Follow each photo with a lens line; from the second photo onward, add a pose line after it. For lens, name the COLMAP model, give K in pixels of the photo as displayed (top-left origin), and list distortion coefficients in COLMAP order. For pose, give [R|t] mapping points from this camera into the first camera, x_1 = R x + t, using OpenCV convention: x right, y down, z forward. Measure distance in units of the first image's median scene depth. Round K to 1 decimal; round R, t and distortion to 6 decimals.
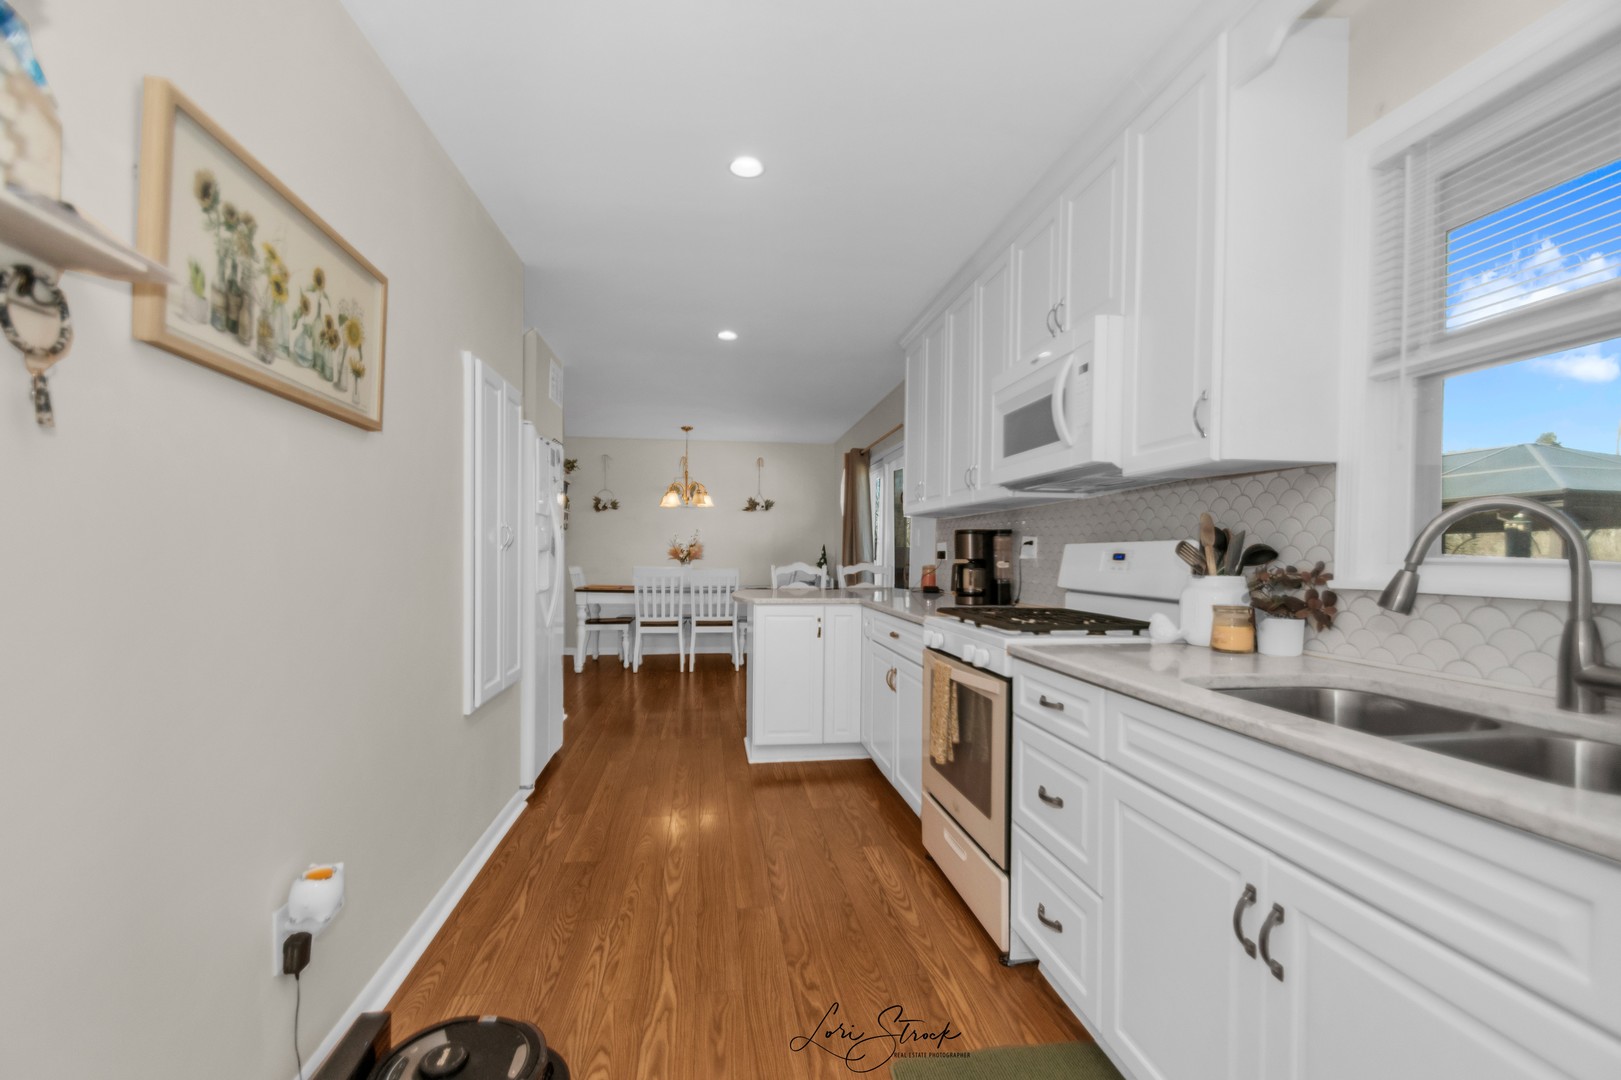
lens RADIAL K [[724.0, 0, 805.9], [0, 724.0, 547.6], [0, 0, 1]] dist [-0.000180, -0.000820]
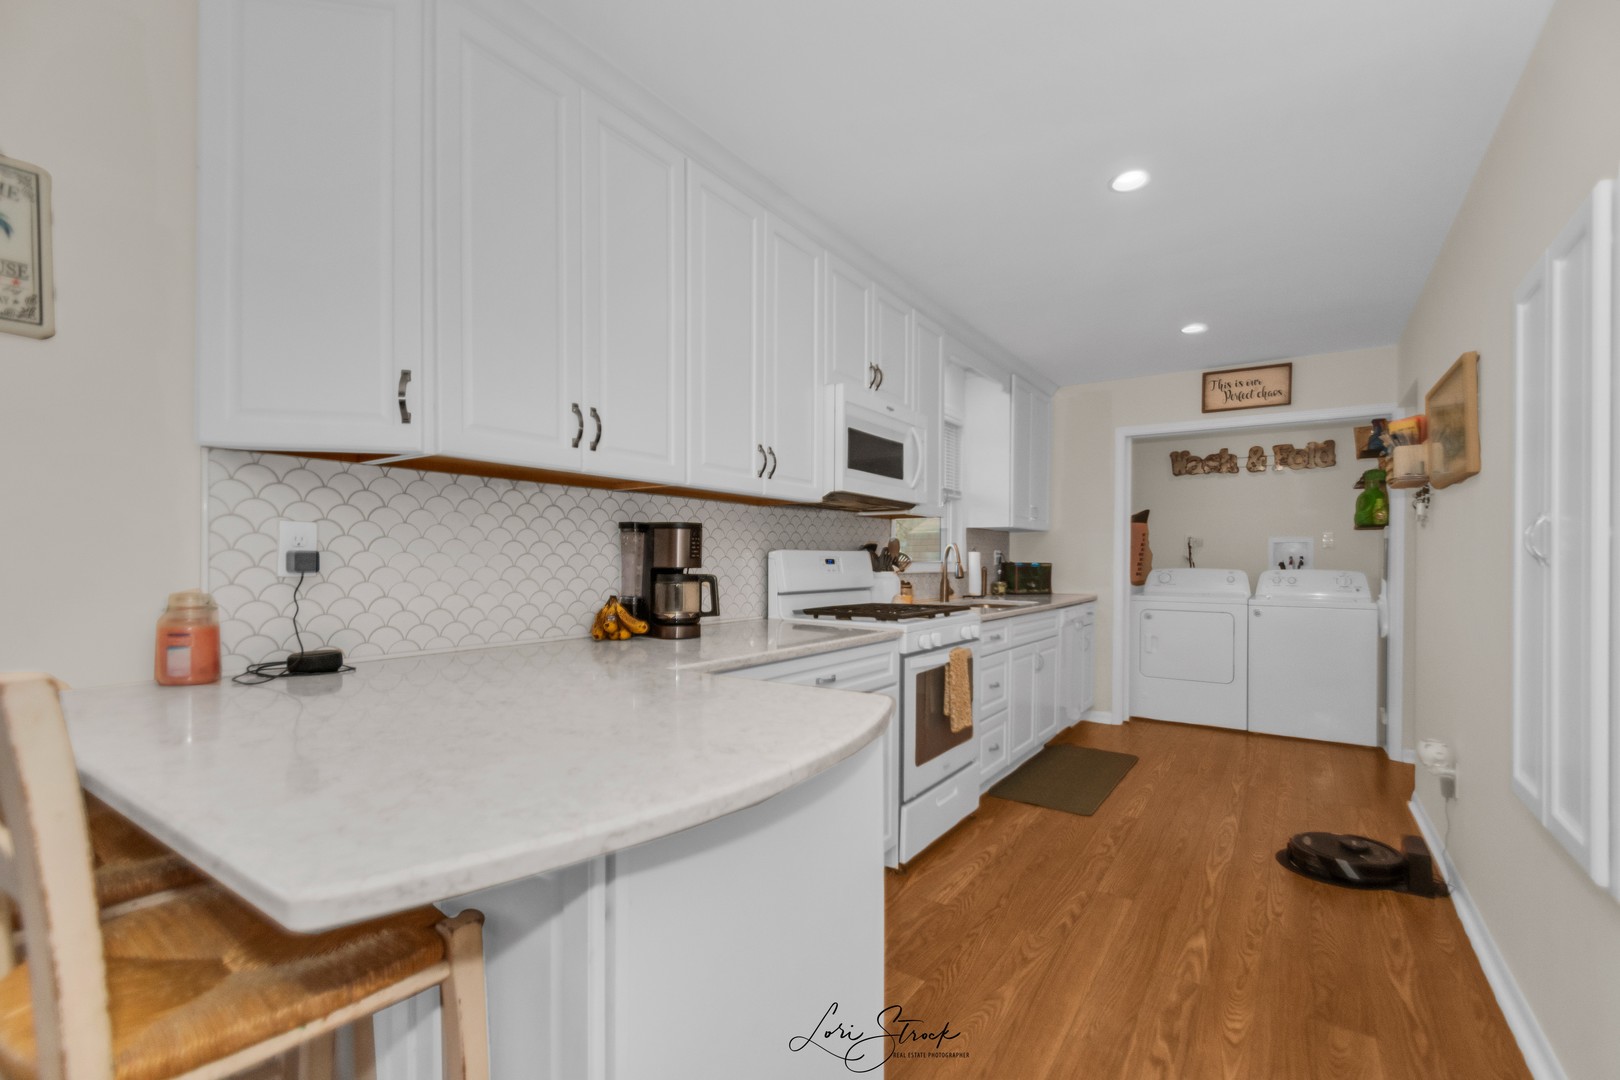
lens RADIAL K [[723.5, 0, 798.0], [0, 723.5, 556.8], [0, 0, 1]] dist [-0.000180, -0.000820]
pose [[-0.736580, -0.014272, 0.676199, -0.427225], [-0.022023, 0.999753, -0.002889, 0.009939], [-0.675991, -0.017020, -0.736713, 2.050540]]
